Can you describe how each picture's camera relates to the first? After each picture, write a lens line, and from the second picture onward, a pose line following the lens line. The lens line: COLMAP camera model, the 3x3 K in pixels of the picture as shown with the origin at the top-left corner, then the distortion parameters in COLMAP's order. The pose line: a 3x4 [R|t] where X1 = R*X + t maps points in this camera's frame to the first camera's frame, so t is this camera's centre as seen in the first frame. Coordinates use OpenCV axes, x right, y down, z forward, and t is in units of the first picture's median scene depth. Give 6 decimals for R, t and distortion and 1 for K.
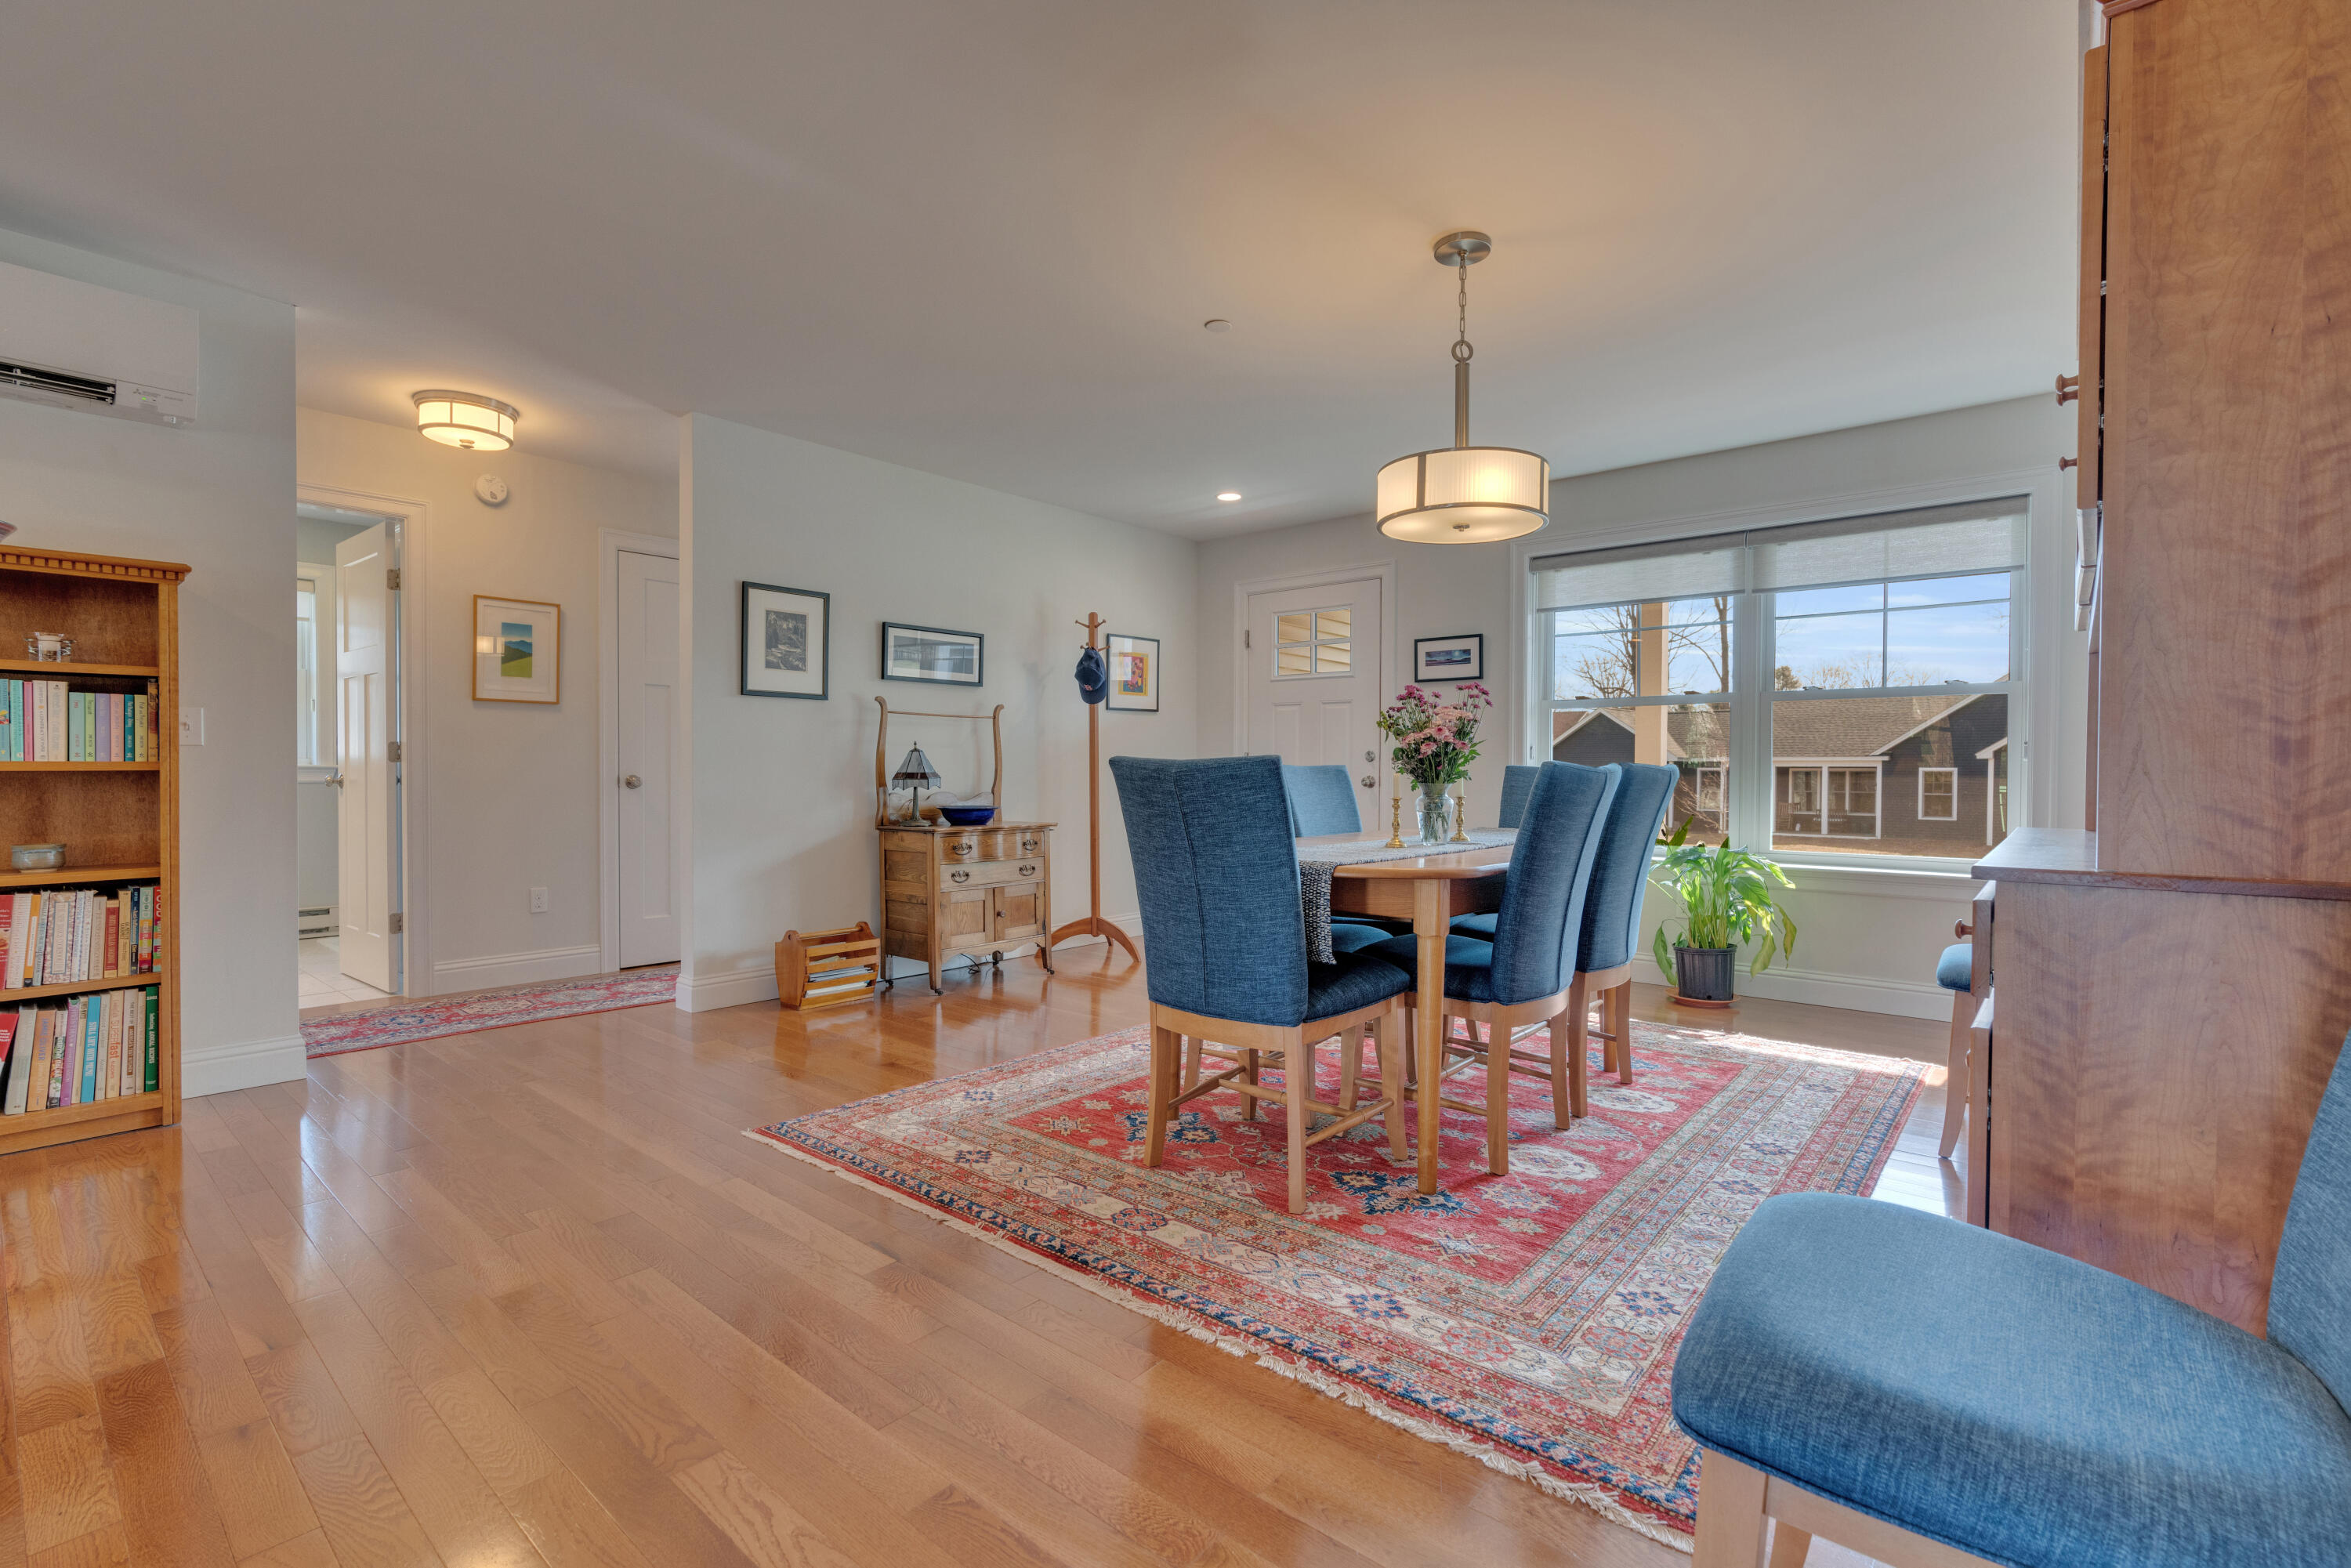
lens RADIAL K [[1064.6, 0, 1177.8], [0, 1064.6, 777.7], [0, 0, 1]] dist [-0.009748, 0.000339]
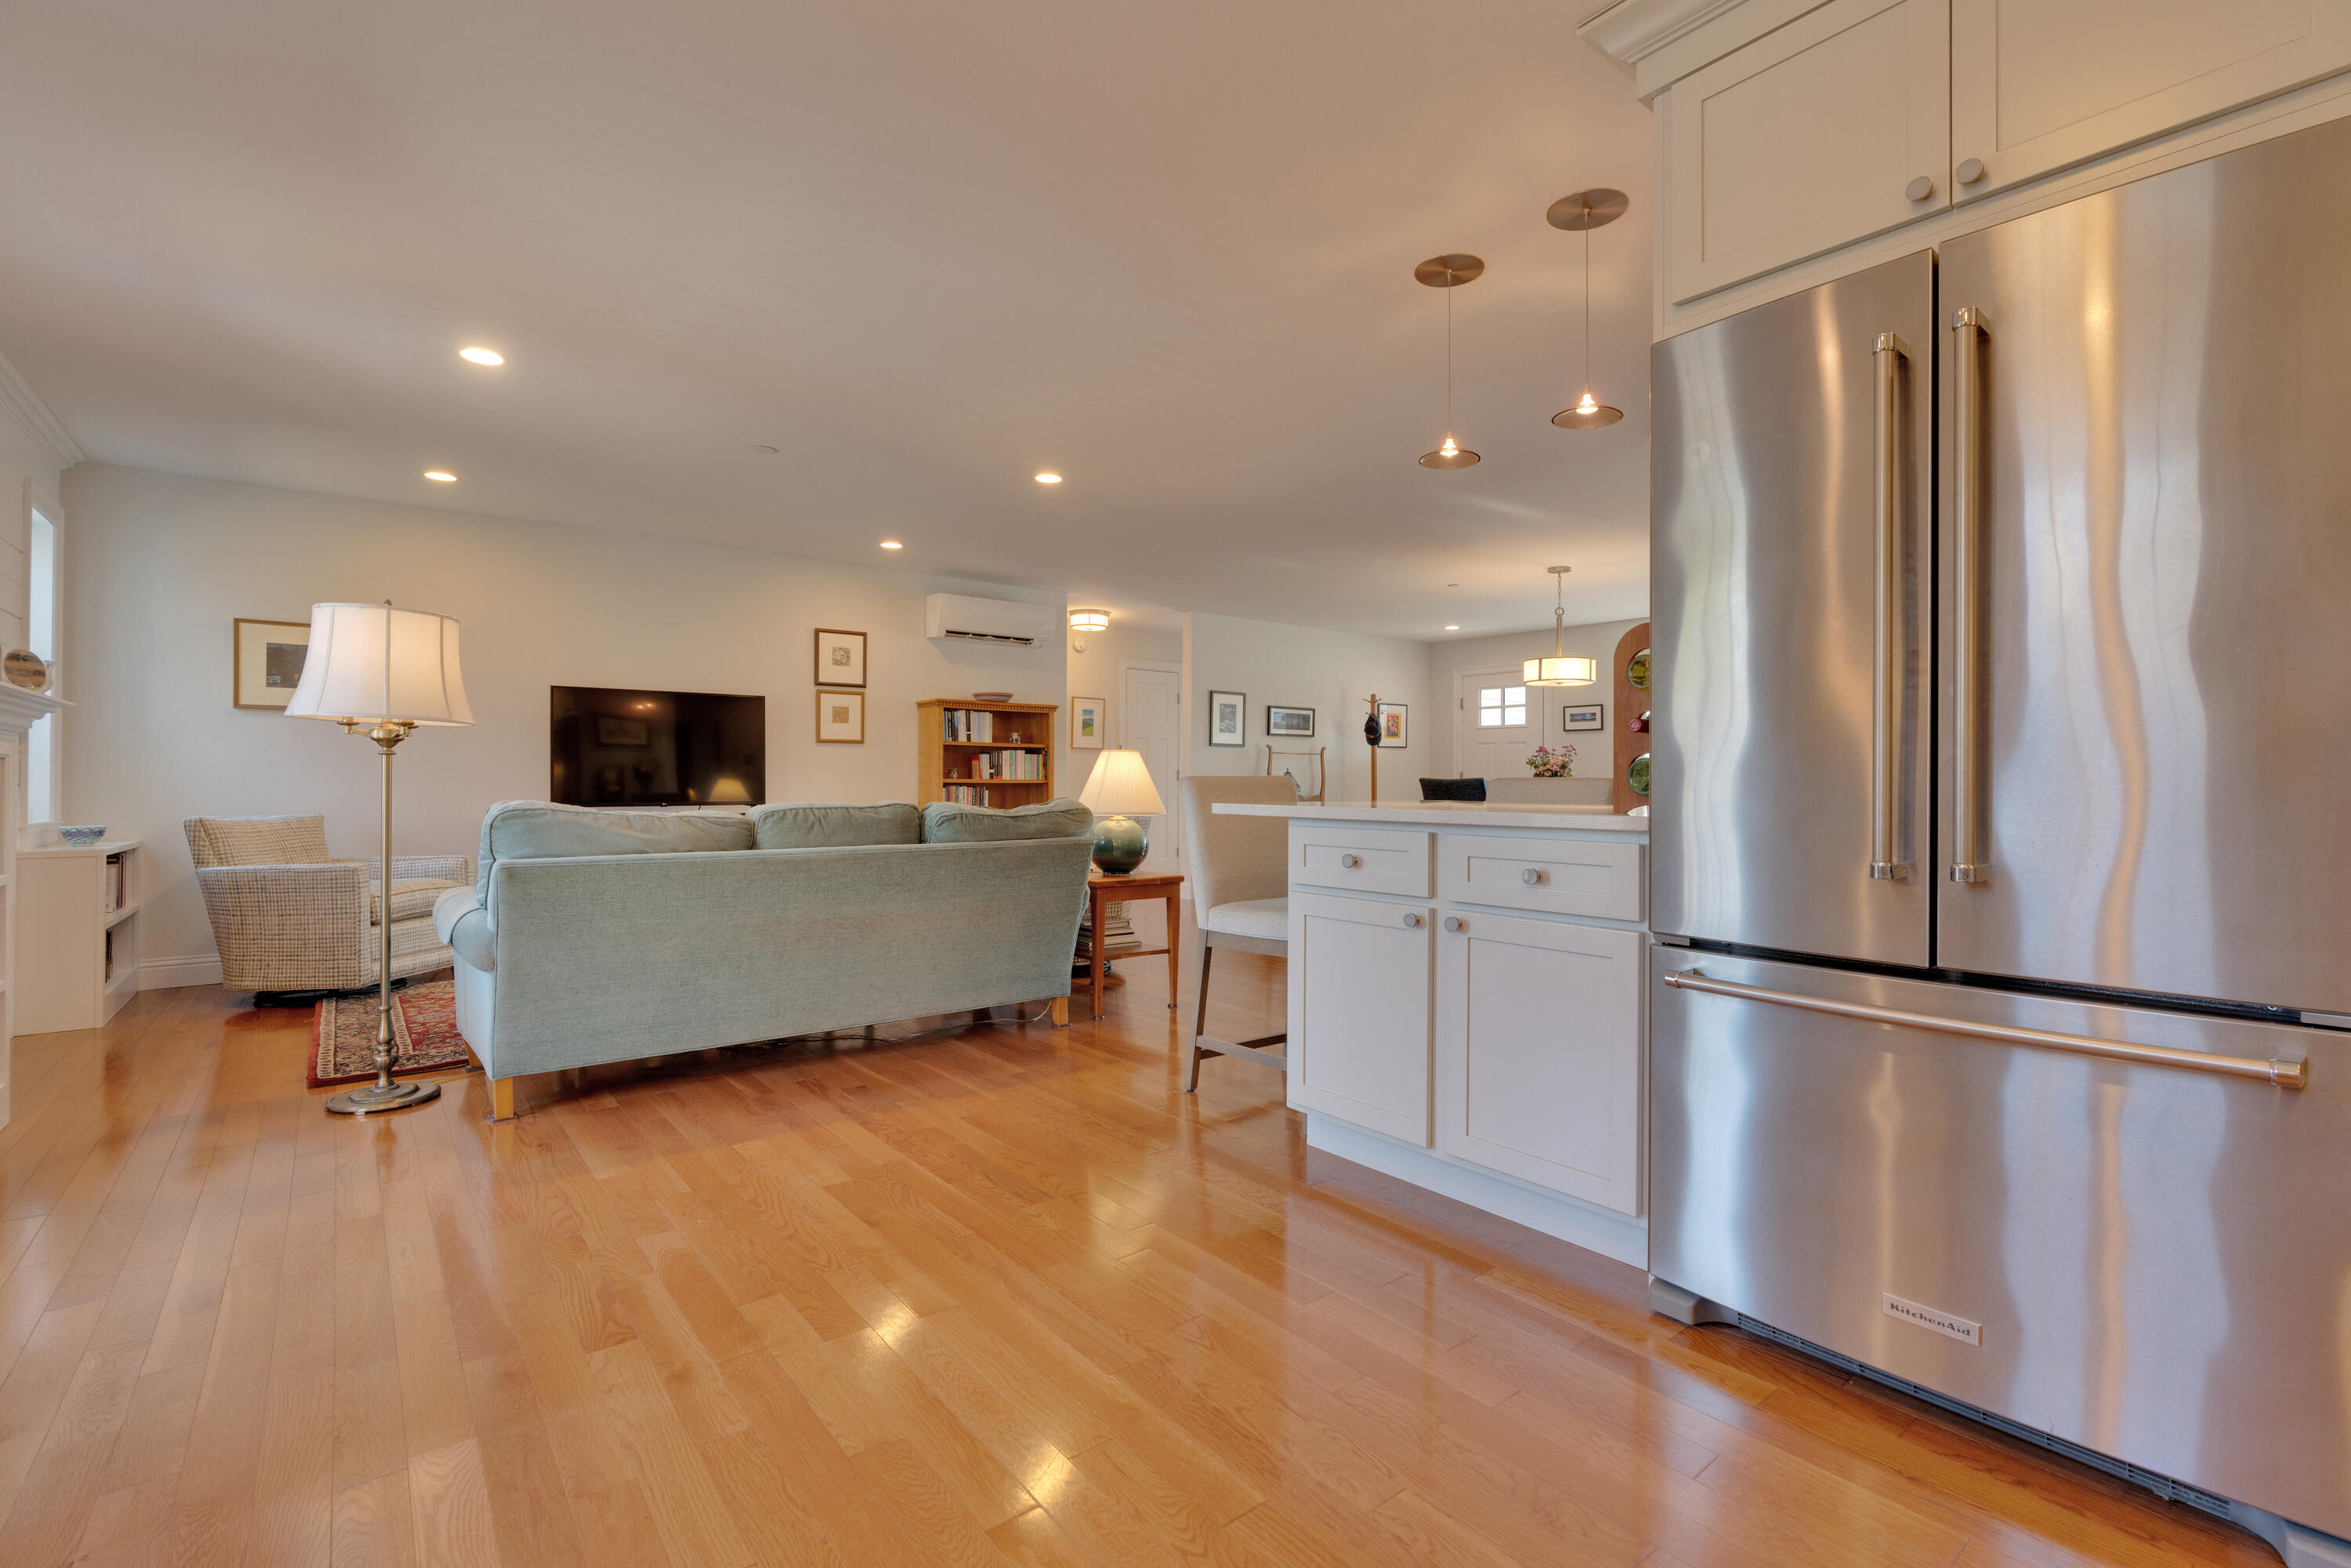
lens RADIAL K [[1064.6, 0, 1195.7], [0, 1064.6, 776.8], [0, 0, 1]] dist [-0.009748, 0.000339]
pose [[0.986237, -0.000957, -0.165336, -0.139276], [-0.001224, 0.999914, -0.013089, 0.010787], [0.165334, 0.013112, 0.986150, -1.407037]]
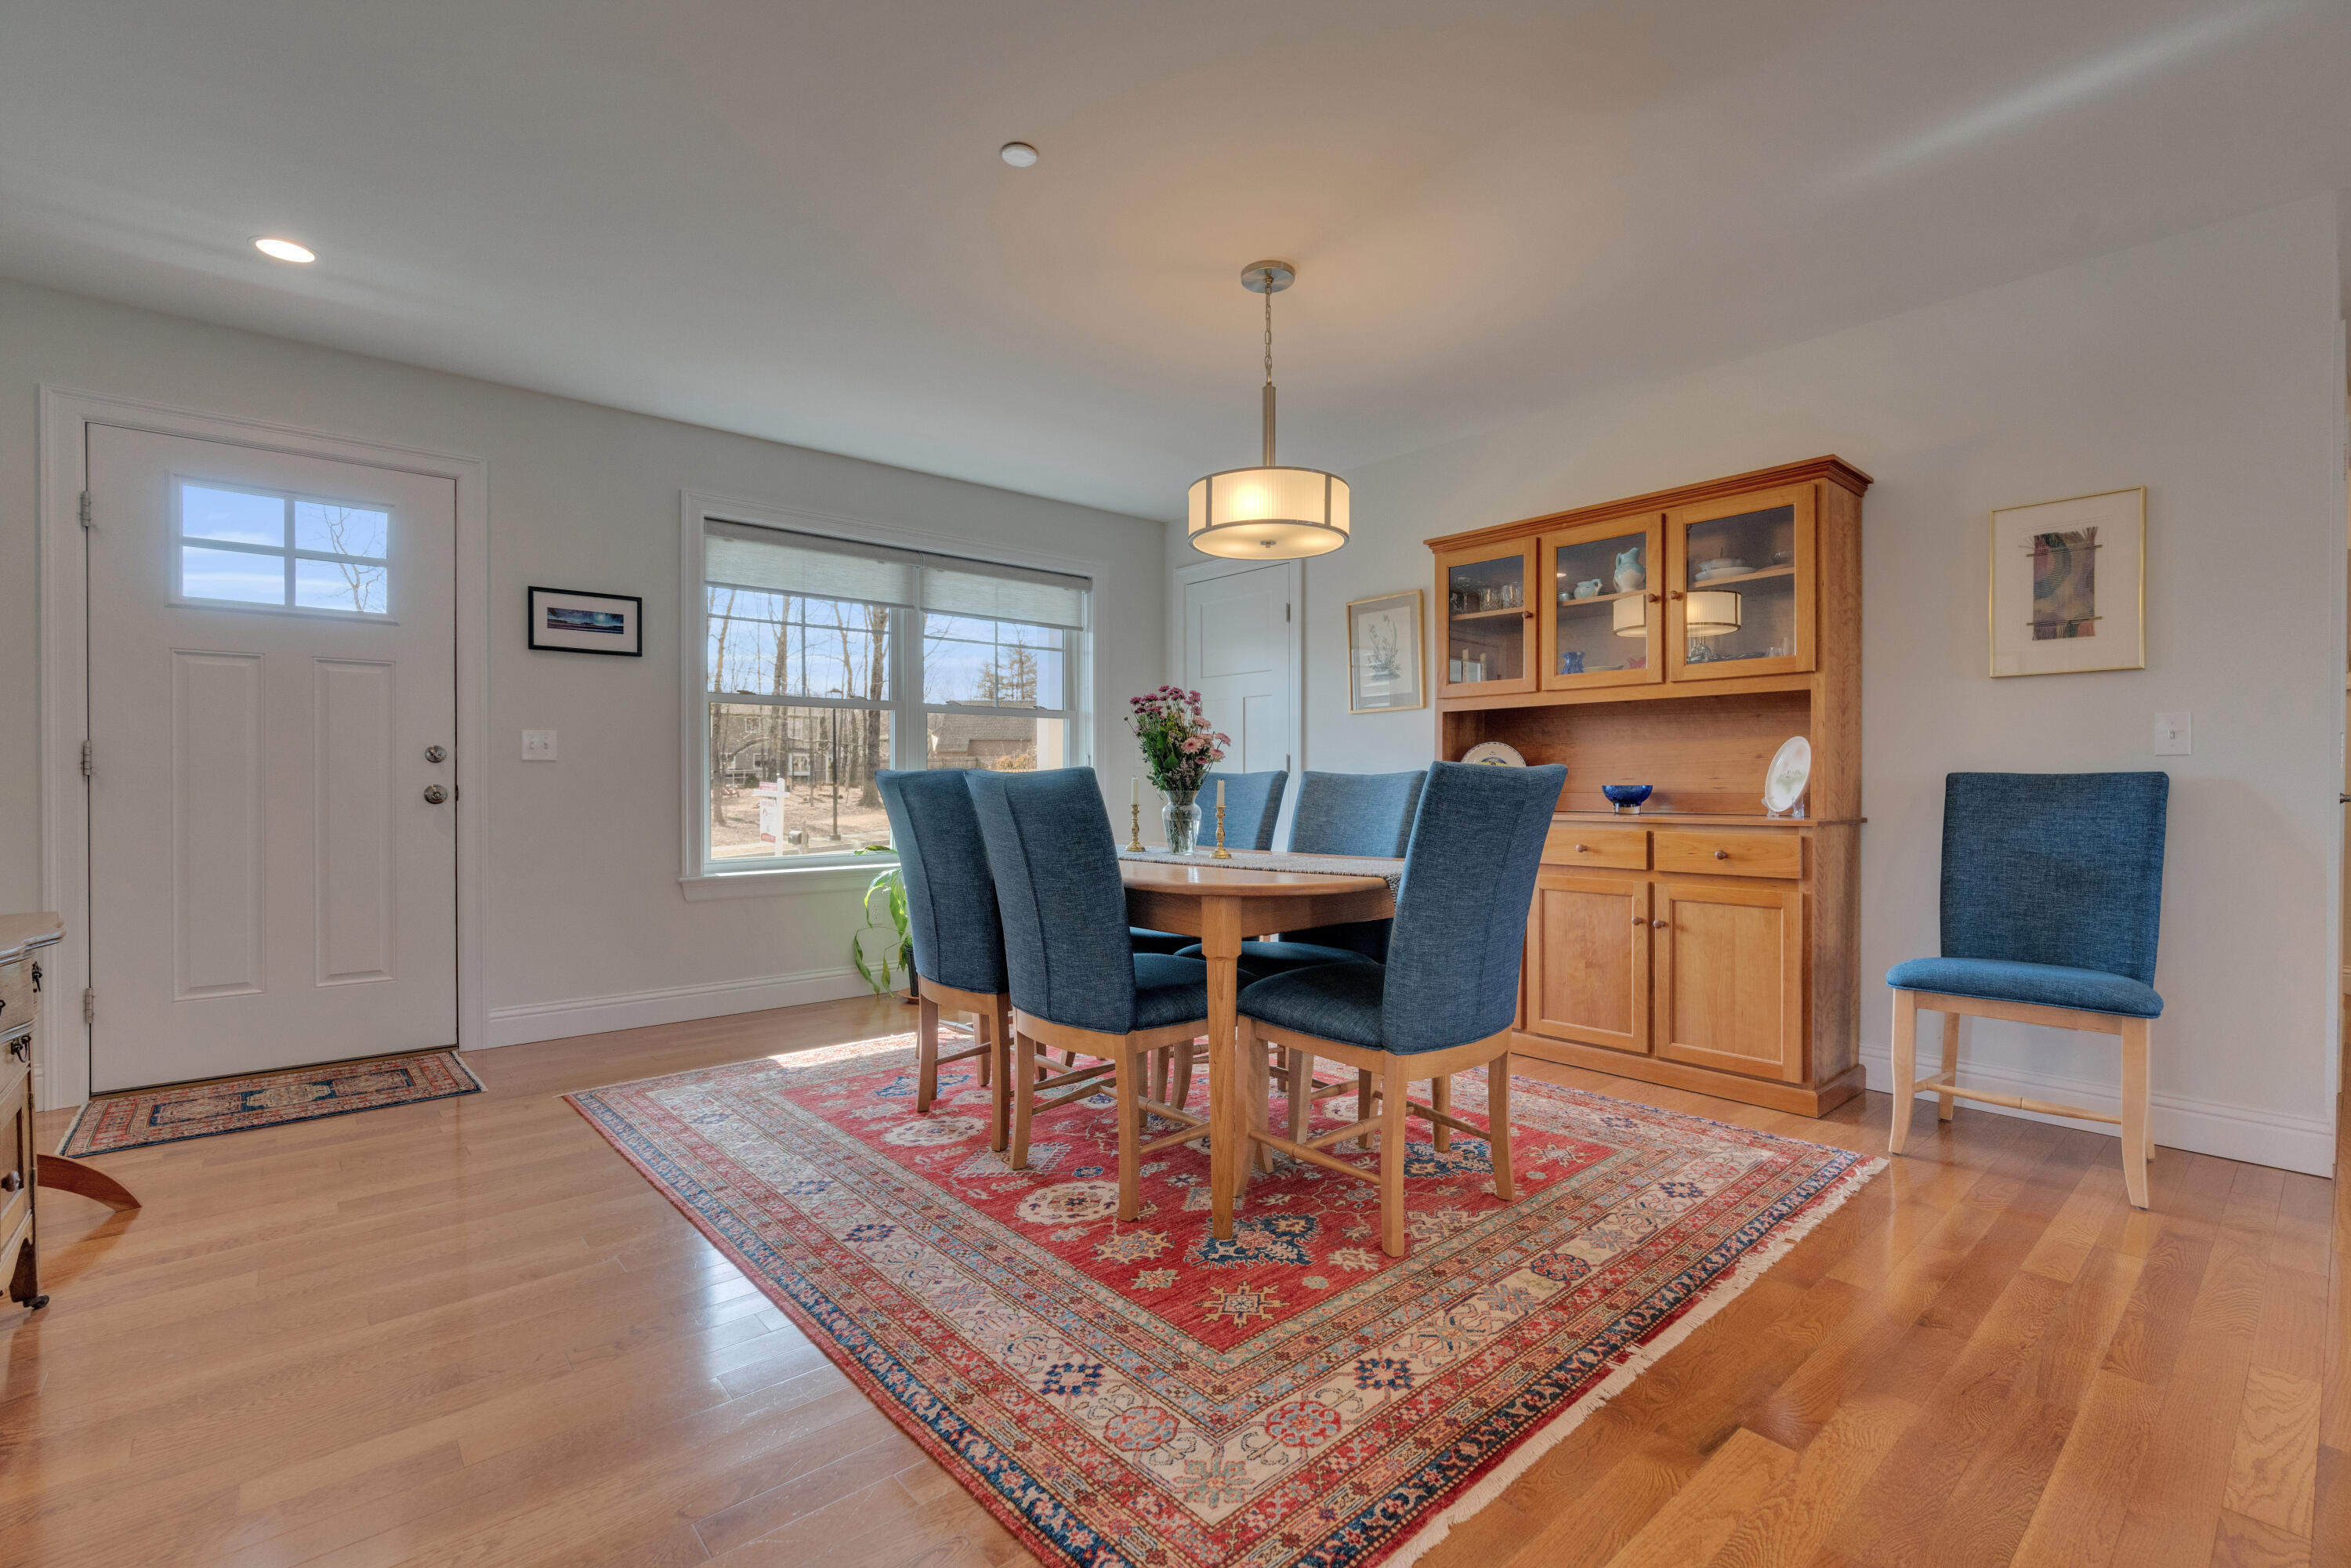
lens RADIAL K [[1064.6, 0, 1182.5], [0, 1064.6, 787.1], [0, 0, 1]] dist [-0.009748, 0.000339]
pose [[0.128576, -0.012150, 0.991625, -0.732967], [0.006392, 0.999914, 0.011423, -0.009337], [-0.991679, 0.004870, 0.128642, 0.895892]]
